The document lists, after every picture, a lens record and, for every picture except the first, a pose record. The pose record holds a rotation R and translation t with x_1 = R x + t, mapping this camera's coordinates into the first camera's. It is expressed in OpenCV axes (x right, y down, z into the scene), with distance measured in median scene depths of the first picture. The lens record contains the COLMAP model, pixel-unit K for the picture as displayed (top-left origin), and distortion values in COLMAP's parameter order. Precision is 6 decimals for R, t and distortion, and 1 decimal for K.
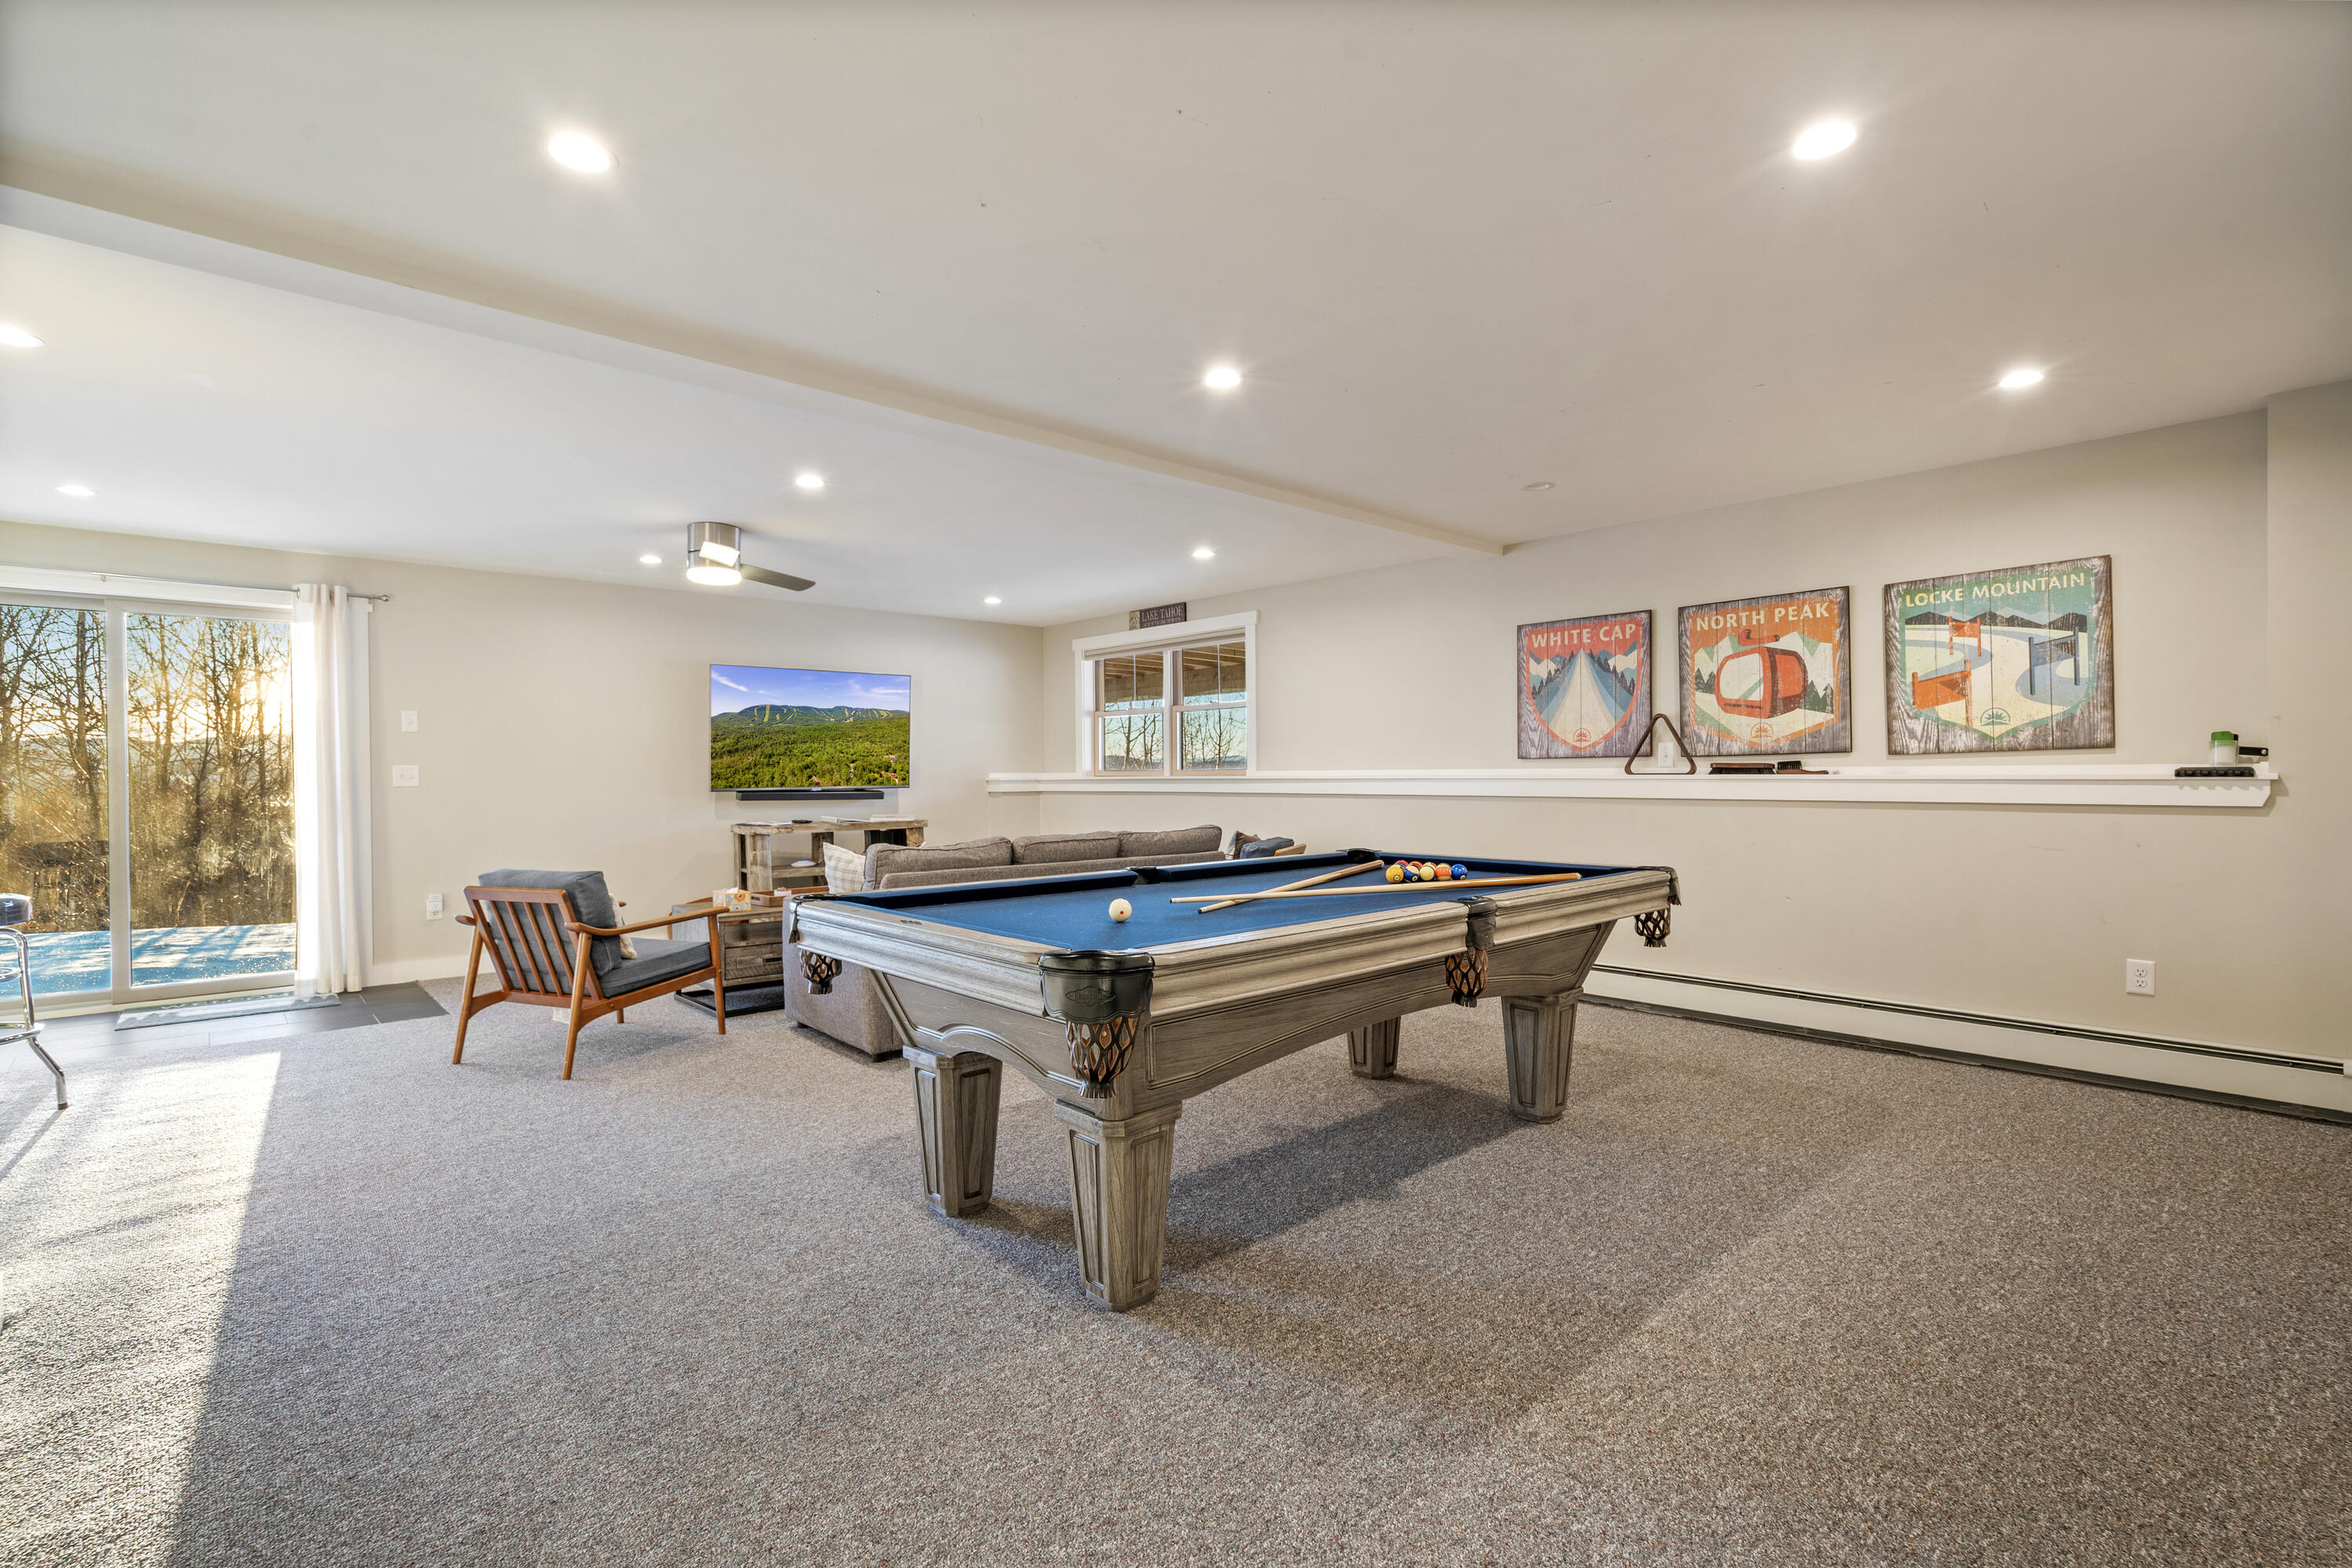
lens RADIAL K [[1071.7, 0, 1166.2], [0, 1071.7, 773.0], [0, 0, 1]] dist [-0.012213, 0.002128]
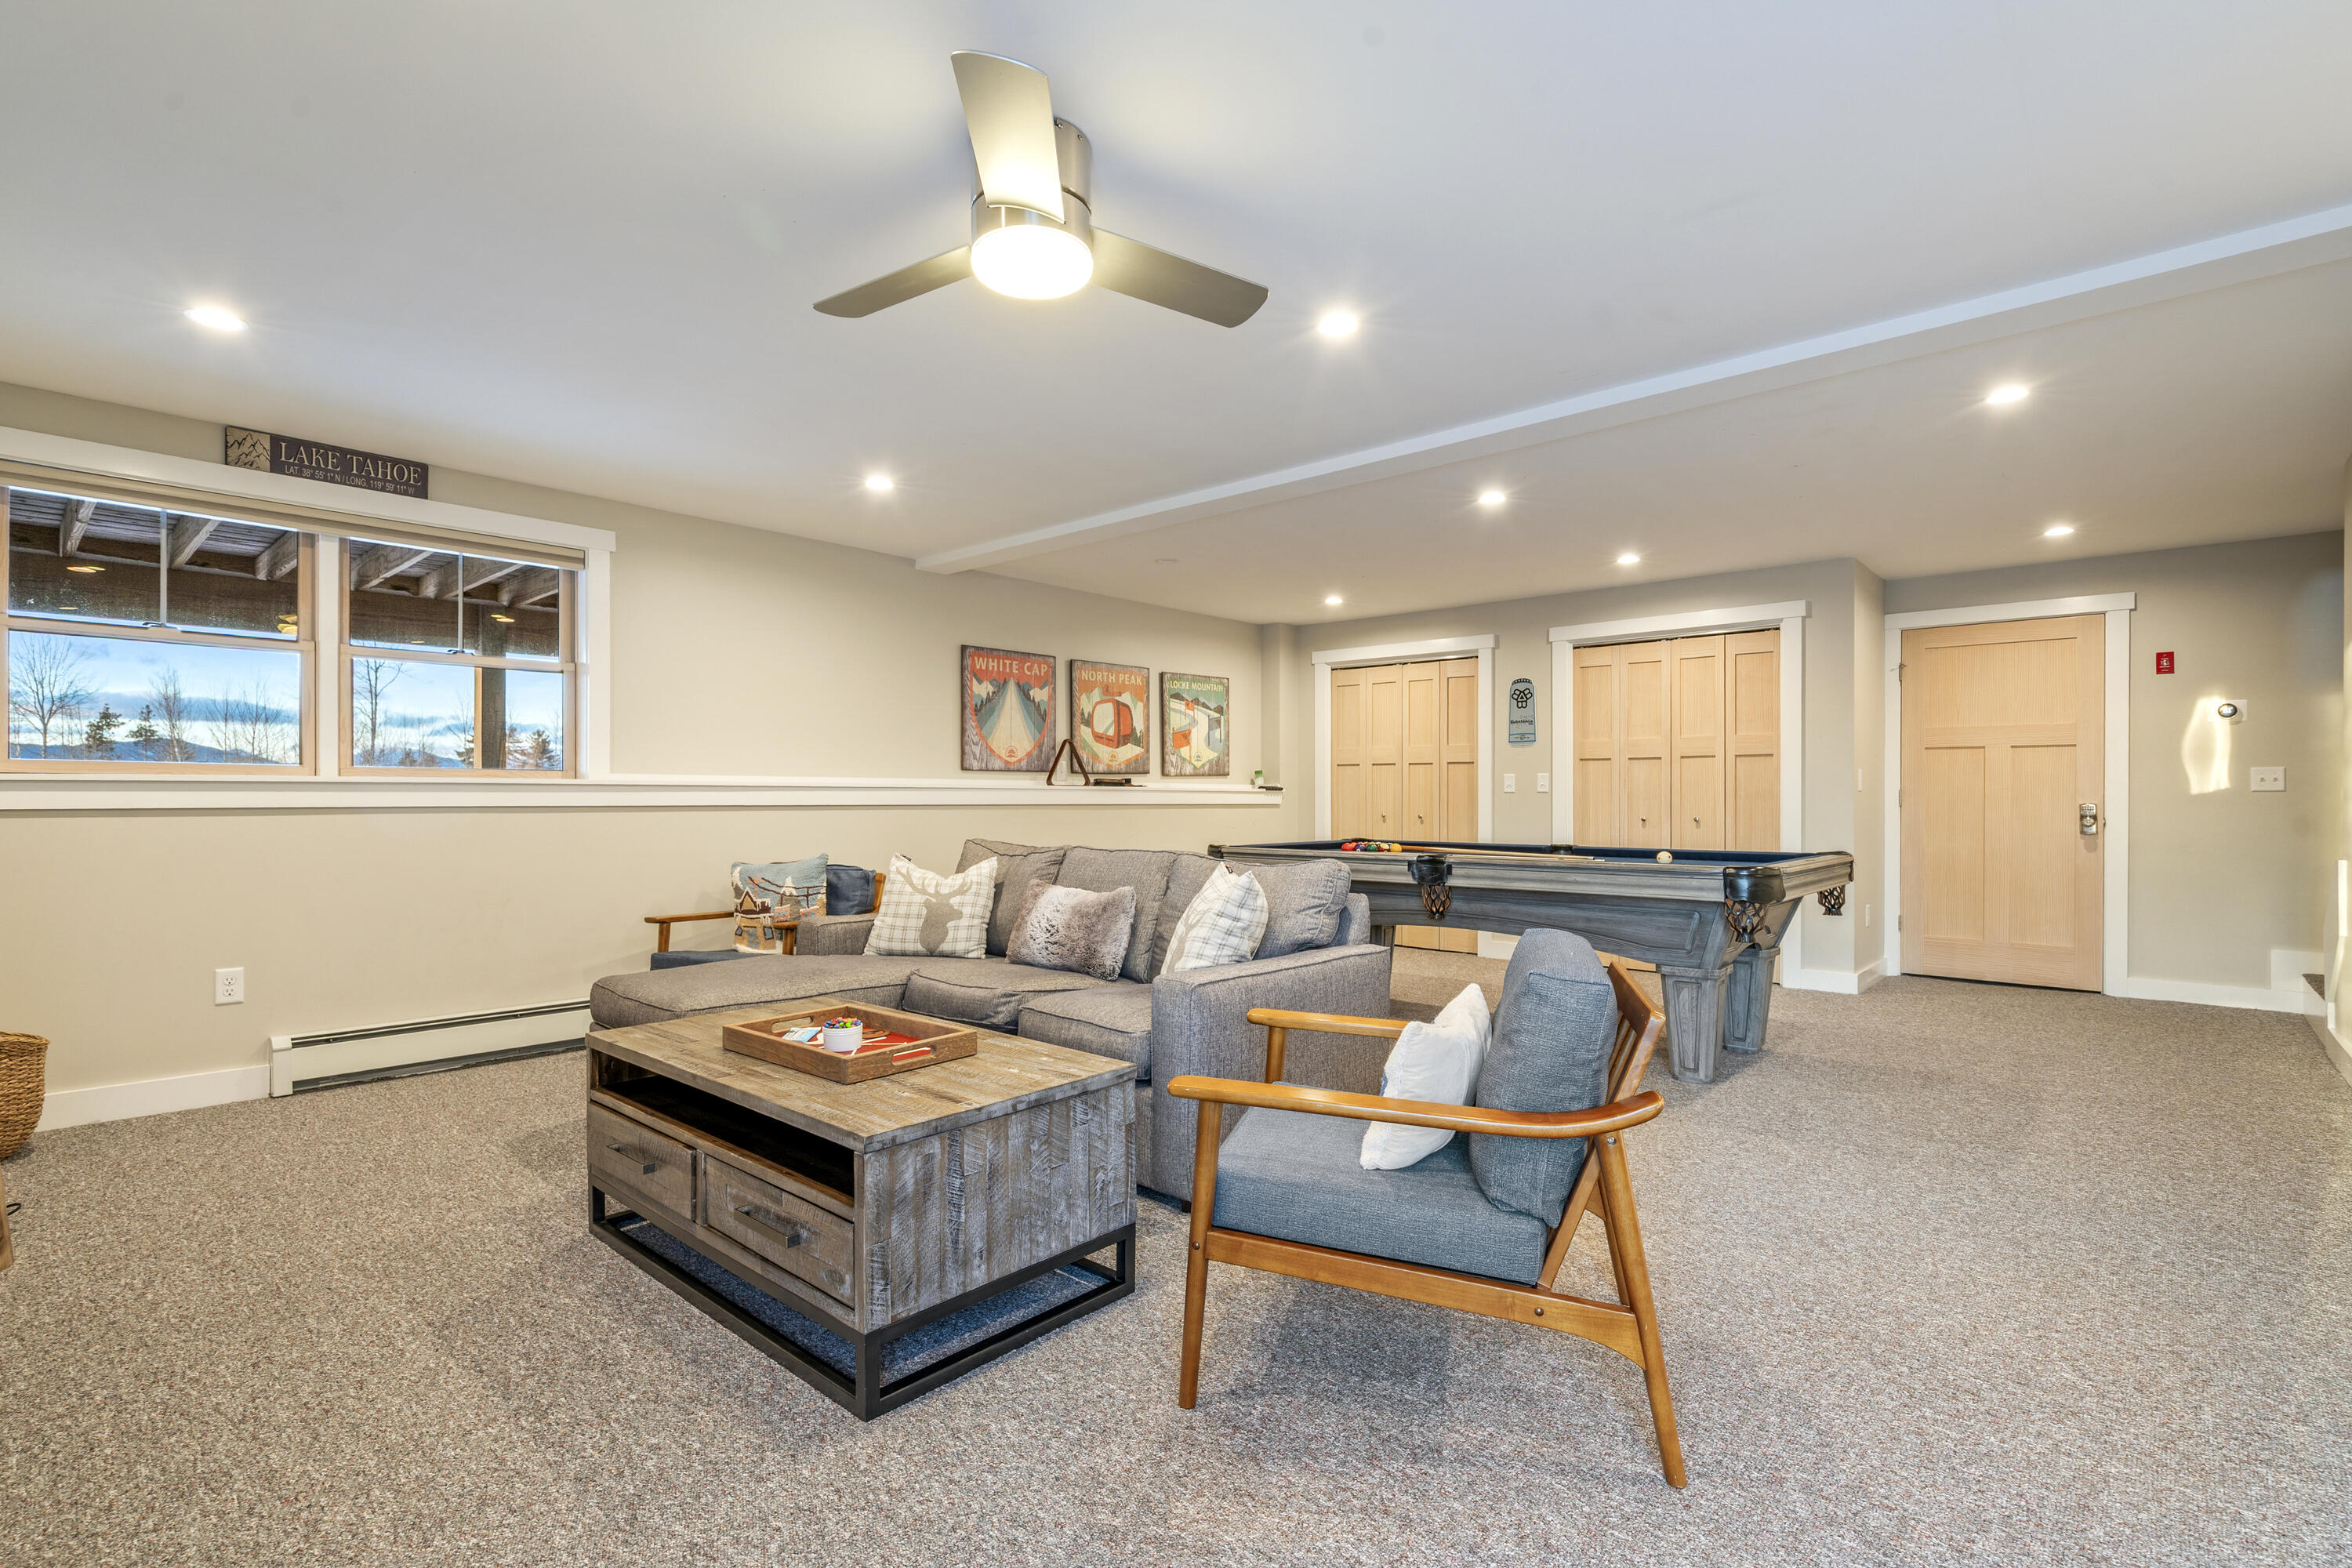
lens RADIAL K [[1071.7, 0, 1183.4], [0, 1071.7, 797.9], [0, 0, 1]] dist [-0.012213, 0.002128]
pose [[-0.095517, -0.003359, 0.995422, -0.908687], [-0.010493, 0.999942, 0.002367, 0.011745], [-0.995372, -0.010219, -0.095547, 1.059199]]
